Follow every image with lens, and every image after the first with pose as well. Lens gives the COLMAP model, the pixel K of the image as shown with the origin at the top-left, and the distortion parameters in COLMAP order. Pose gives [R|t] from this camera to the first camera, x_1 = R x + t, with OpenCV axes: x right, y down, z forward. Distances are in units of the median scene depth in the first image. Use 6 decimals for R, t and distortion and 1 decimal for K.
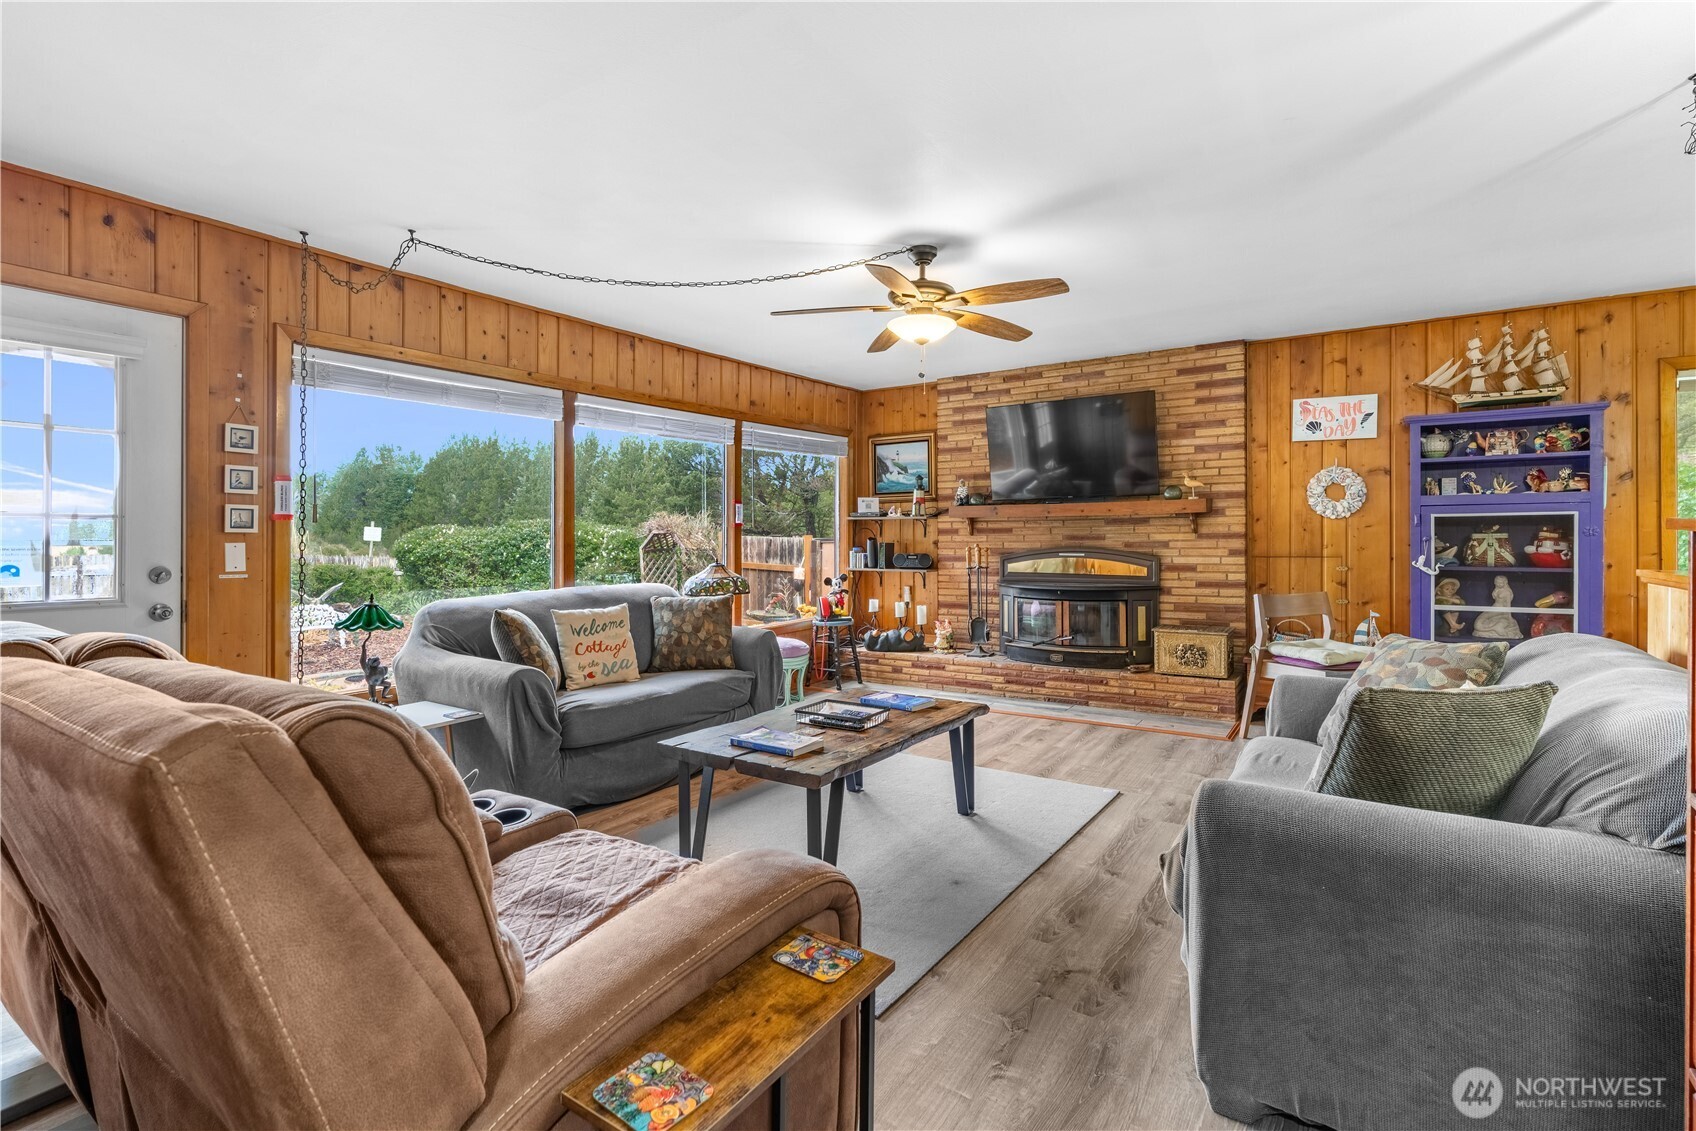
lens RADIAL K [[792.1, 0, 874.1], [0, 792.1, 525.5], [0, 0, 1]] dist [0.002373, 0.000318]
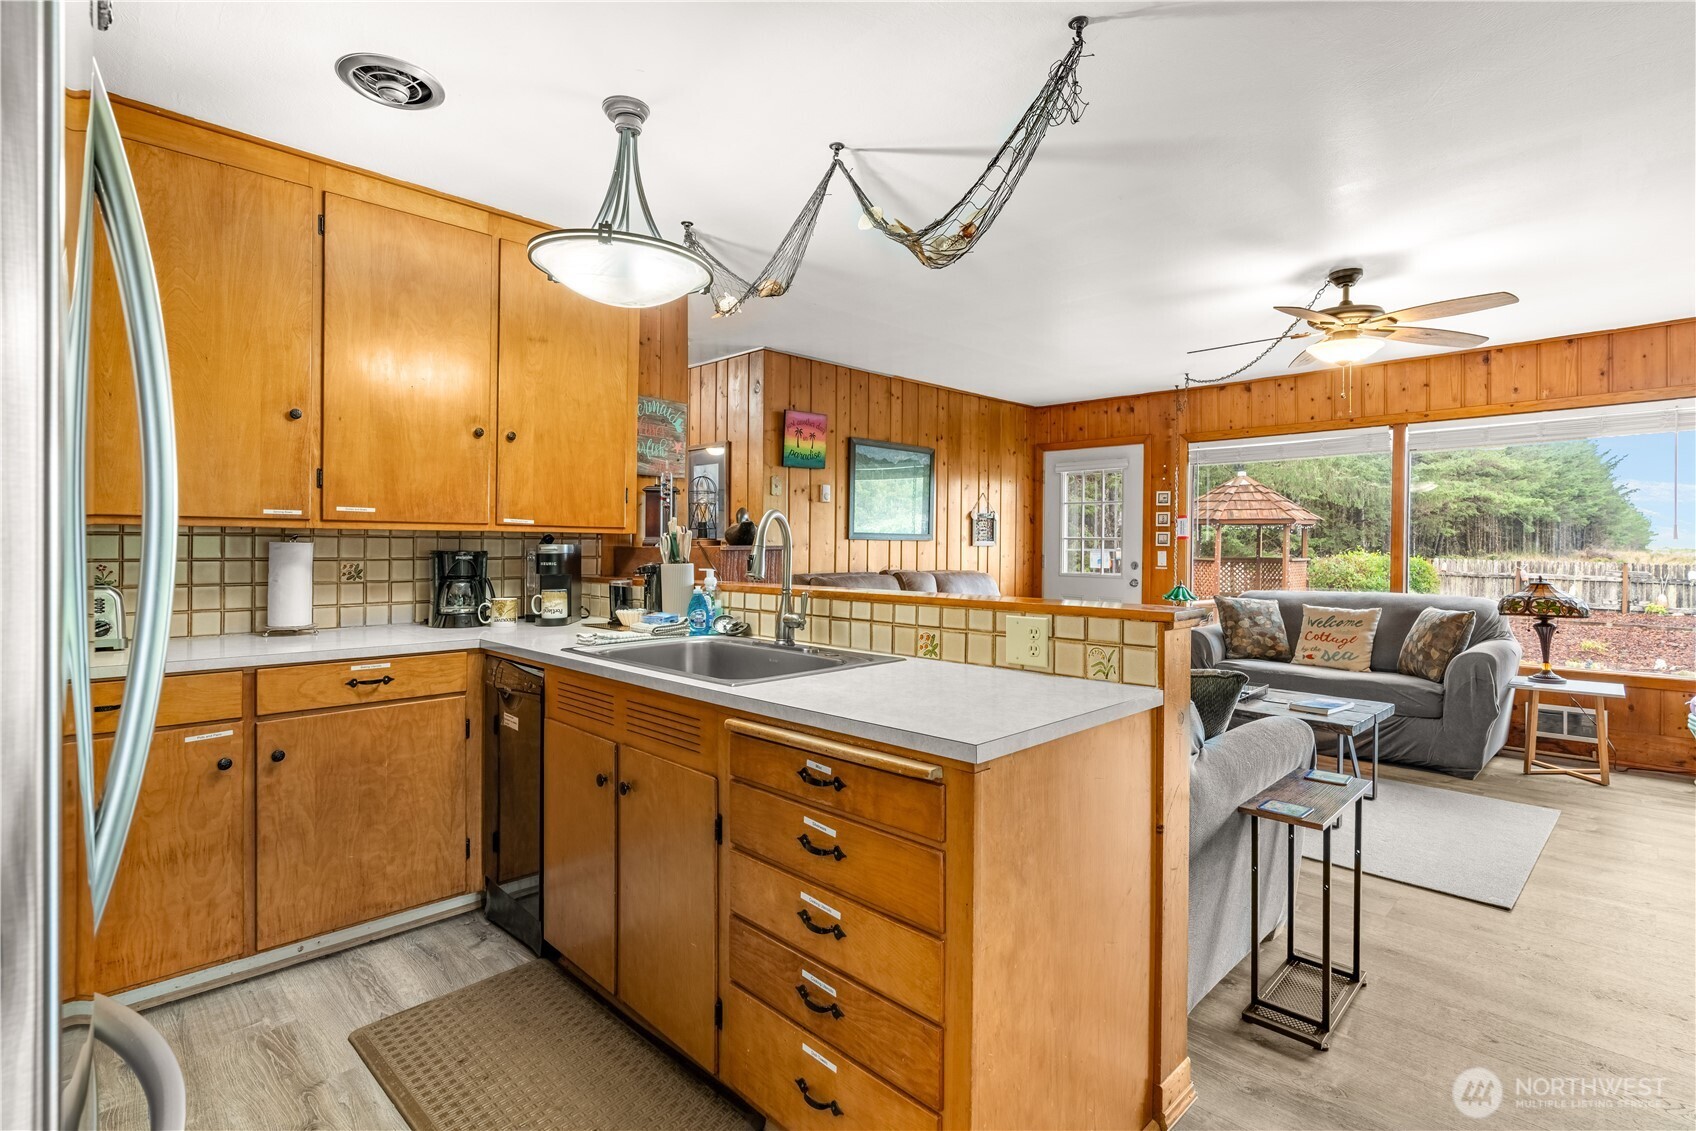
lens RADIAL K [[821.0, 0, 848.2], [0, 821.0, 536.5], [0, 0, 1]] dist [-0.003319, 0.000431]
pose [[-0.210926, -0.007656, -0.977472, 0.783894], [0.009340, 0.999908, -0.009848, -0.001070], [0.977457, -0.011206, -0.210836, 0.382940]]
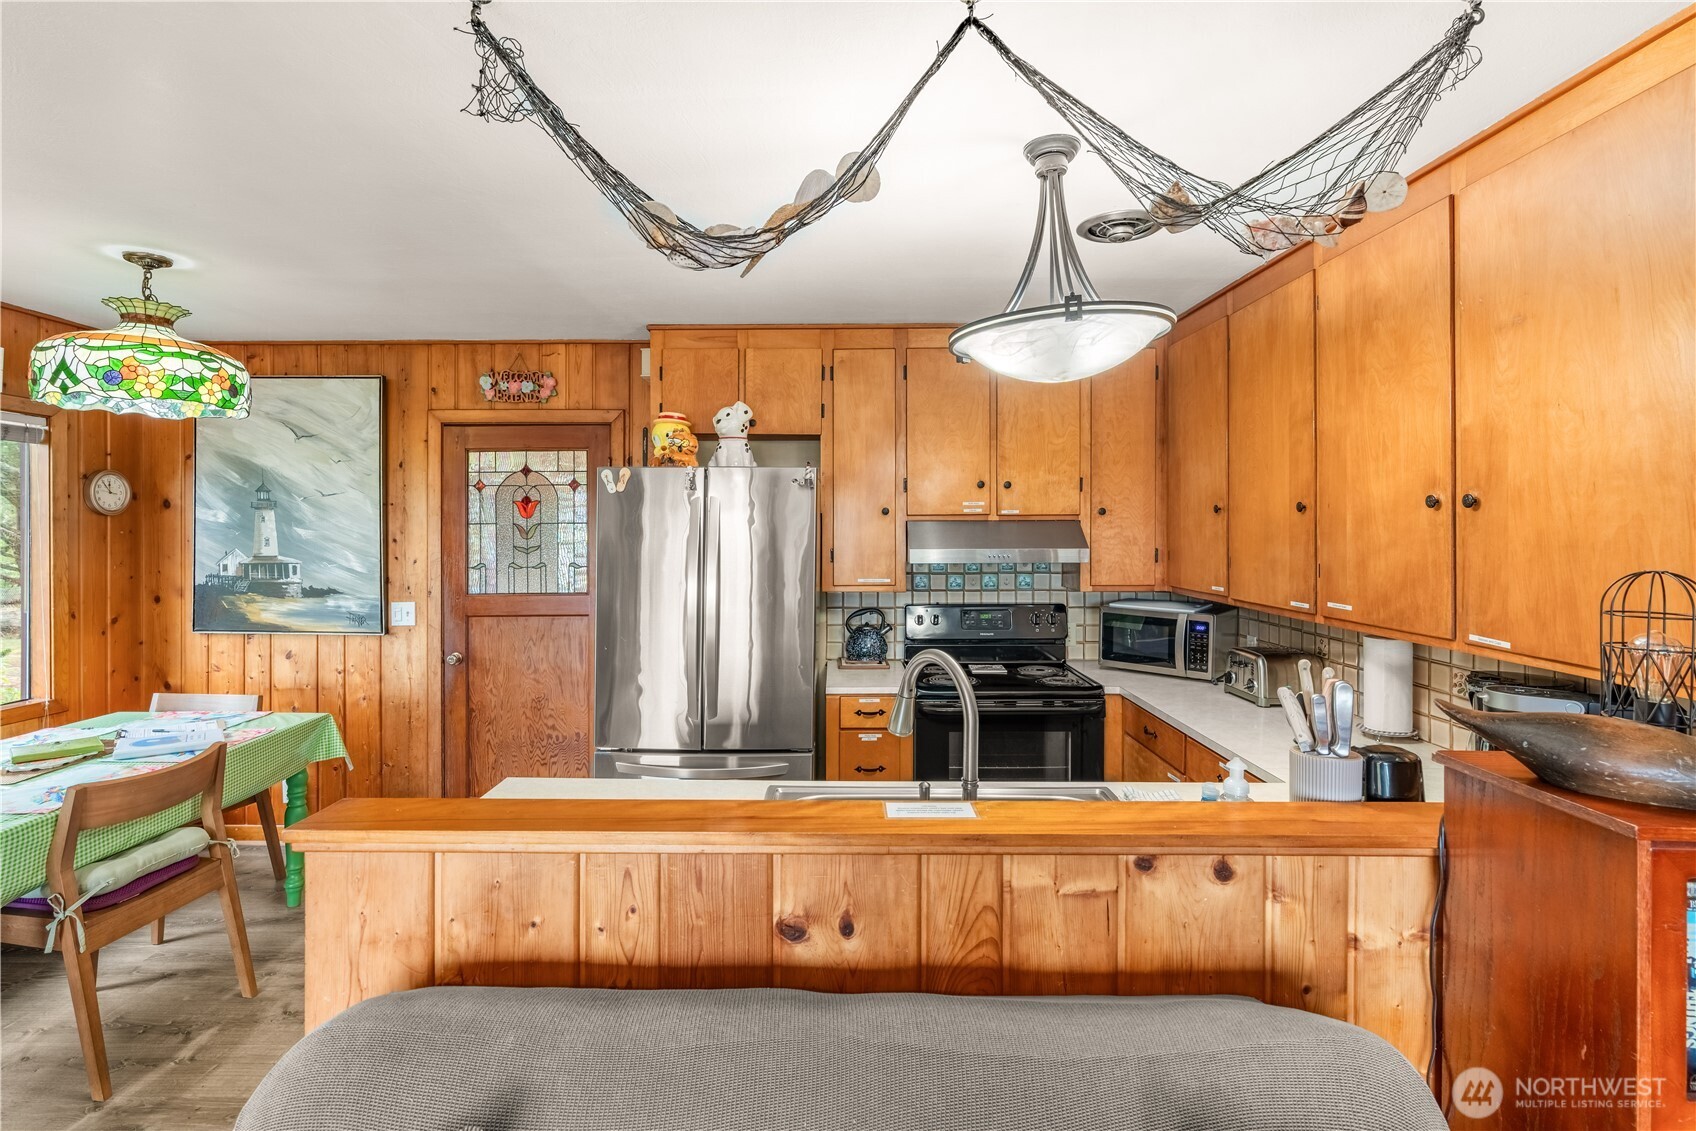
lens RADIAL K [[805.4, 0, 839.3], [0, 805.4, 524.2], [0, 0, 1]] dist [-0.005279, -0.000181]
pose [[-0.537110, 0.009287, 0.843461, 0.144012], [-0.004647, 0.999892, -0.013968, -0.061593], [-0.843499, -0.011422, -0.537009, 0.445245]]
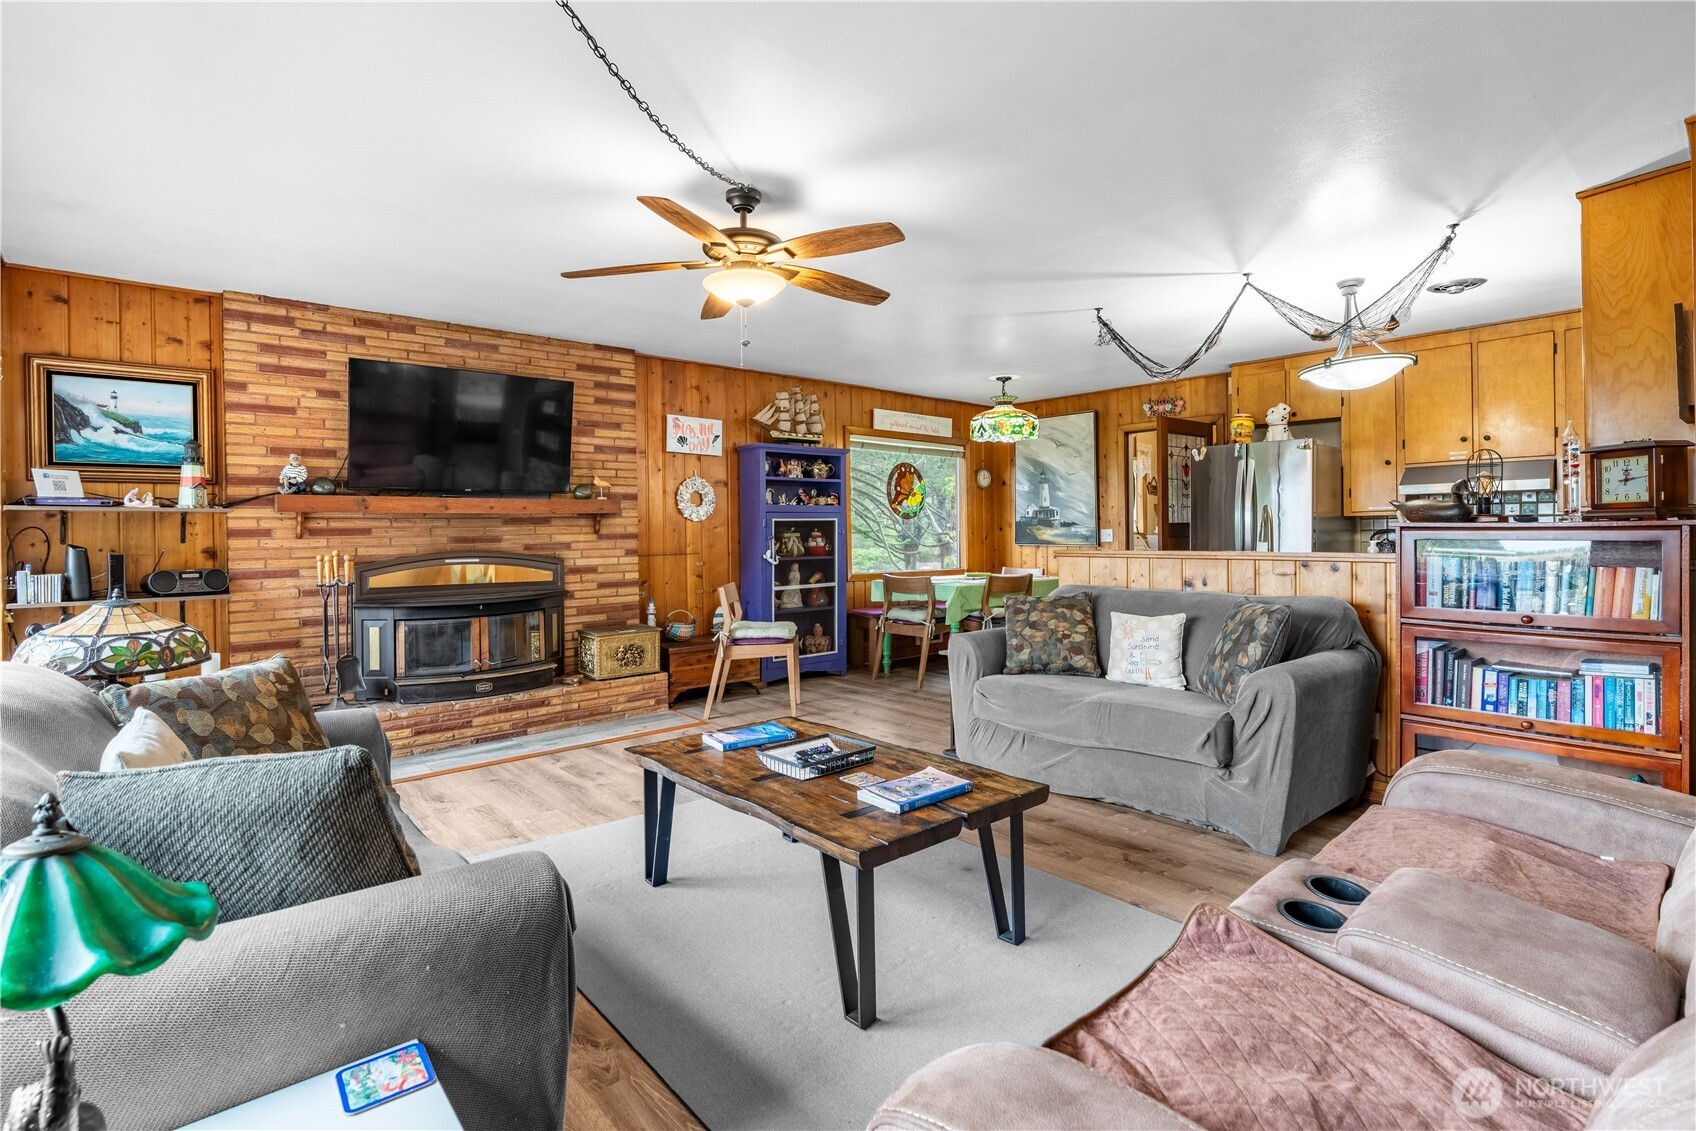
lens RADIAL K [[805.4, 0, 839.3], [0, 805.4, 524.2], [0, 0, 1]] dist [-0.005279, -0.000181]
pose [[0.291948, 0.010088, 0.956381, -0.469217], [-0.003138, 0.999949, -0.009589, 0.006430], [-0.956429, -0.000202, 0.291965, 0.422110]]
